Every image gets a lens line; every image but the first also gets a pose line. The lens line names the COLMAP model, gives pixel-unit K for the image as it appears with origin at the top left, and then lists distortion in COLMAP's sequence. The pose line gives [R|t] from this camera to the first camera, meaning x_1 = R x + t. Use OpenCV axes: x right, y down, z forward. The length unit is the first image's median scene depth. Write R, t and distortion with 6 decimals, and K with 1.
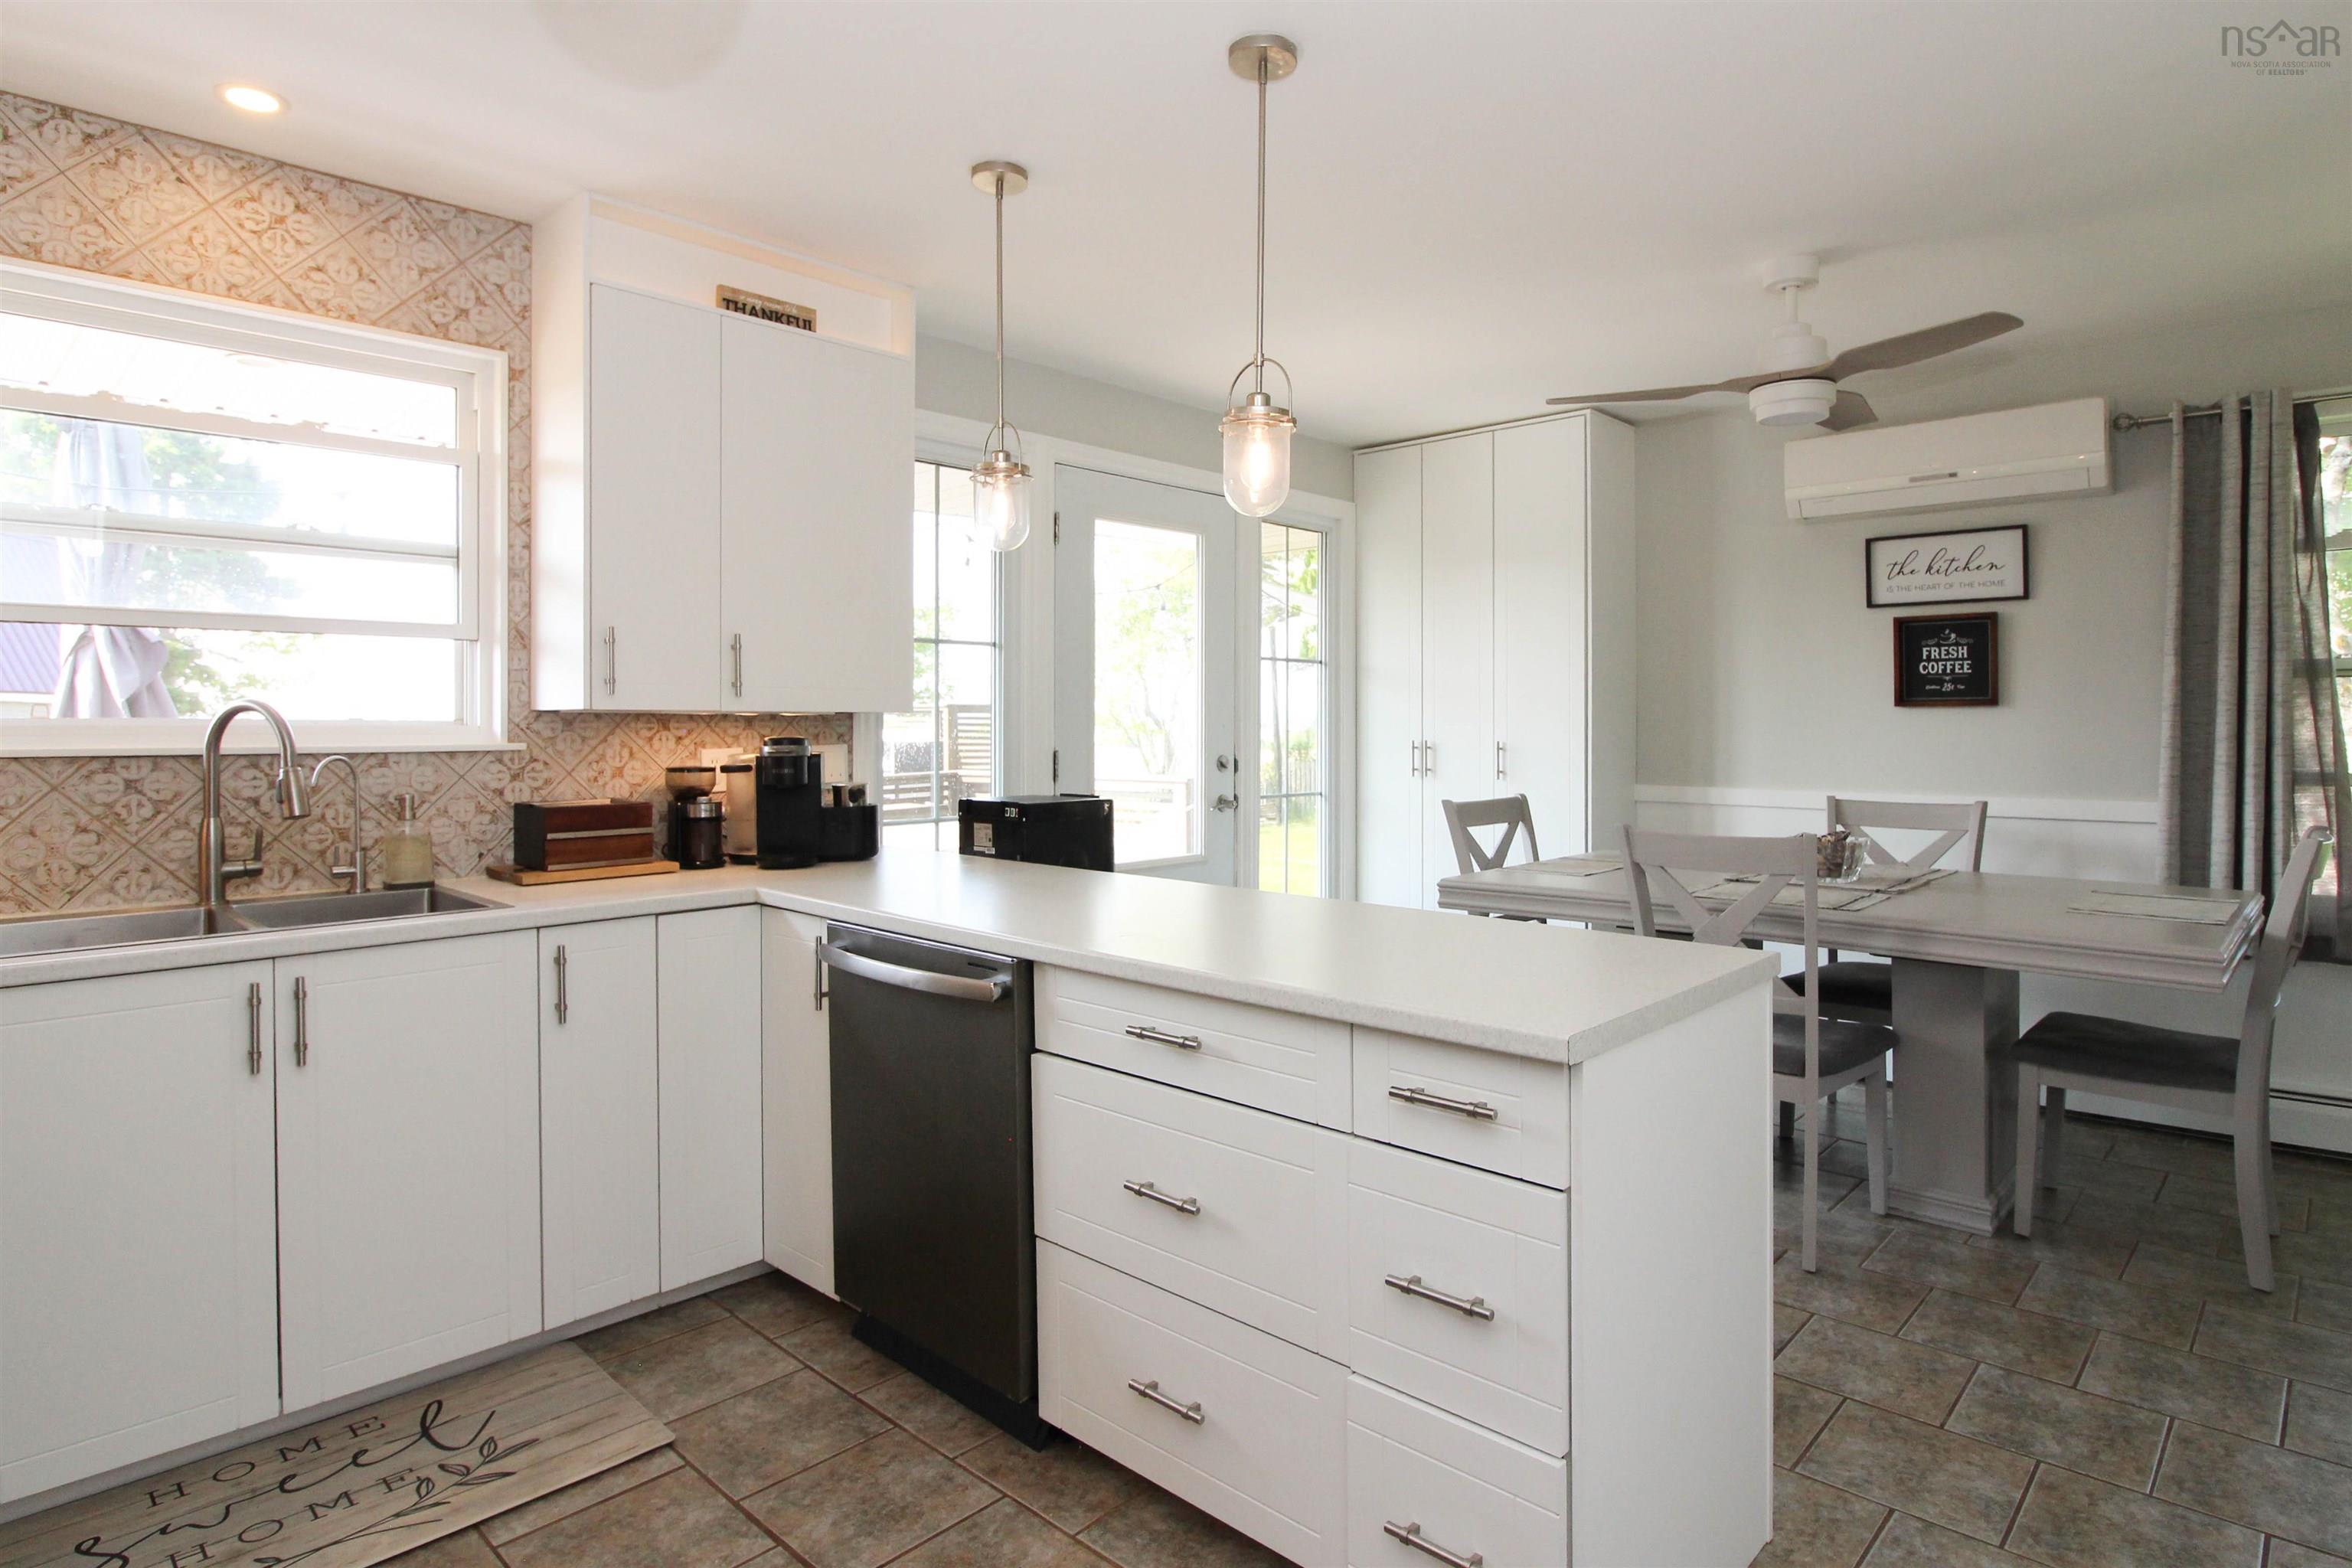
lens RADIAL K [[1282.7, 0, 1211.6], [0, 1282.7, 723.4], [0, 0, 1]] dist [-0.017332, -0.001336]
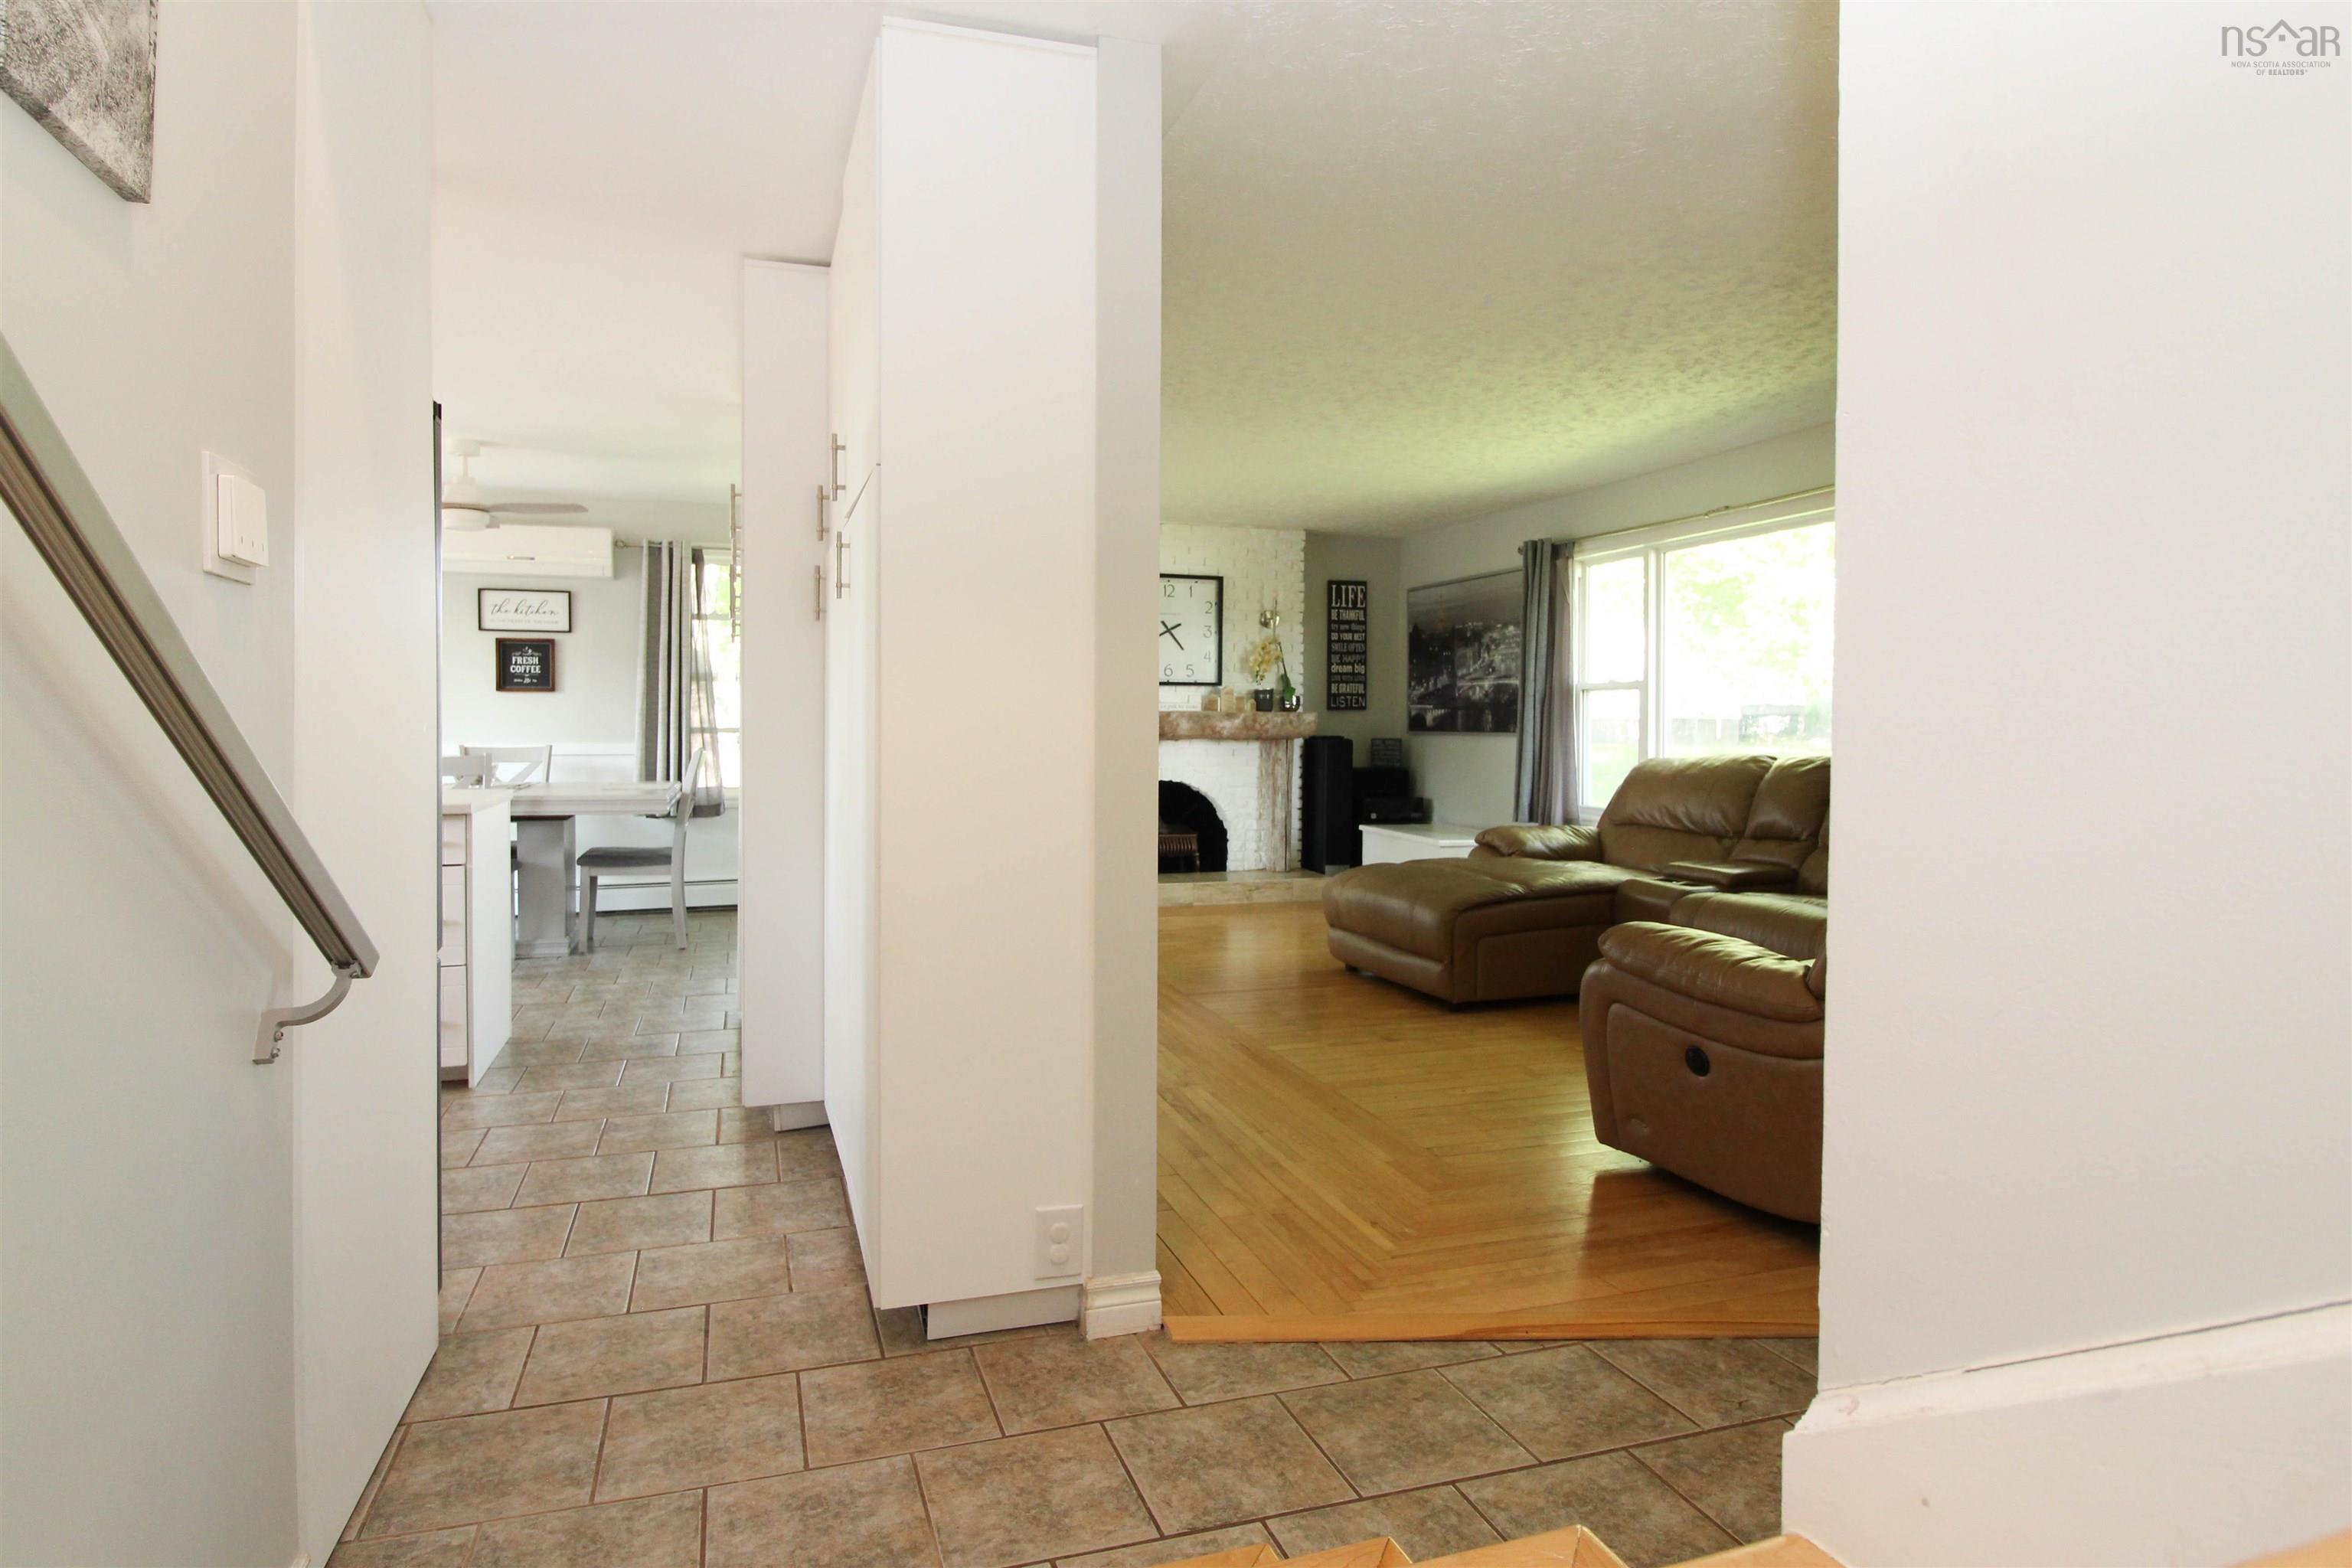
lens RADIAL K [[1182.1, 0, 1093.9], [0, 1182.1, 730.8], [0, 0, 1]] dist [-0.004647, -0.002789]
pose [[0.512328, -0.003495, 0.858782, -0.462041], [-0.005820, 0.999955, 0.007541, 0.026577], [-0.858770, -0.008862, 0.512285, -0.547915]]
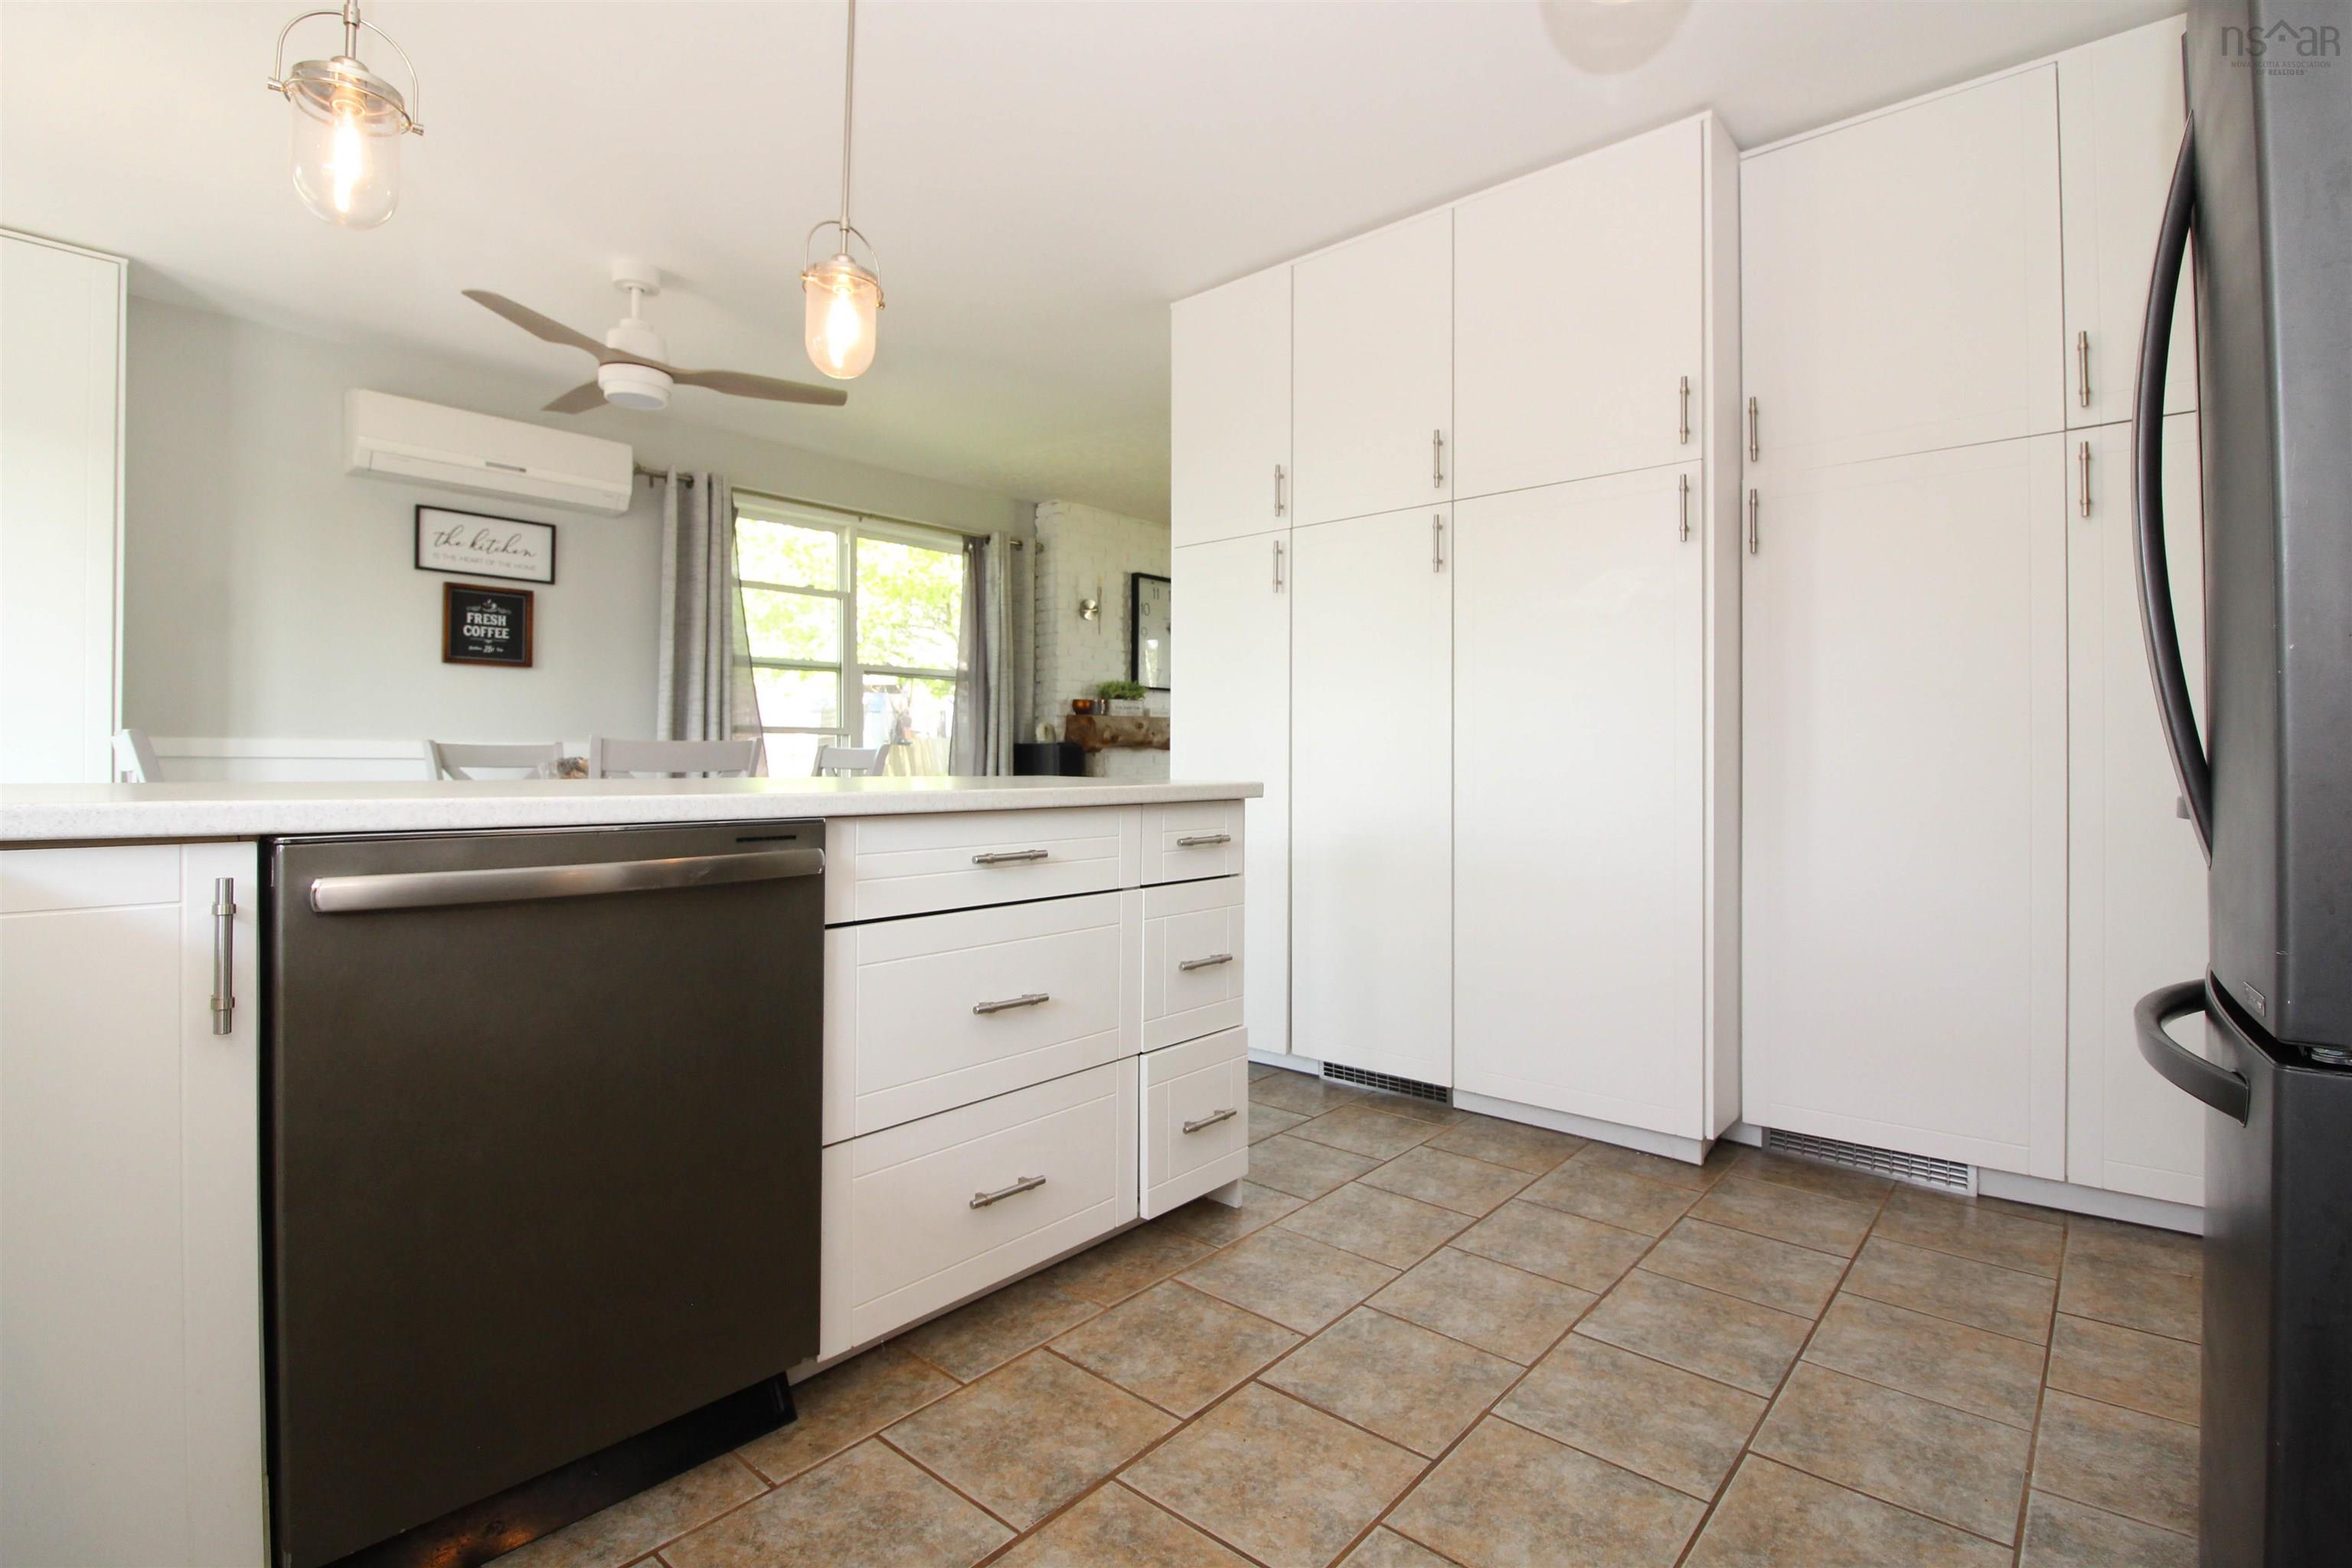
lens RADIAL K [[1114.1, 0, 1181.2], [0, 1114.1, 763.8], [0, 0, 1]] dist [-0.006389, -0.007012]
pose [[-0.039170, 0.002437, 0.999230, -0.532223], [-0.001554, 0.999996, -0.002500, 0.090169], [-0.999231, -0.001651, -0.039166, 0.478052]]
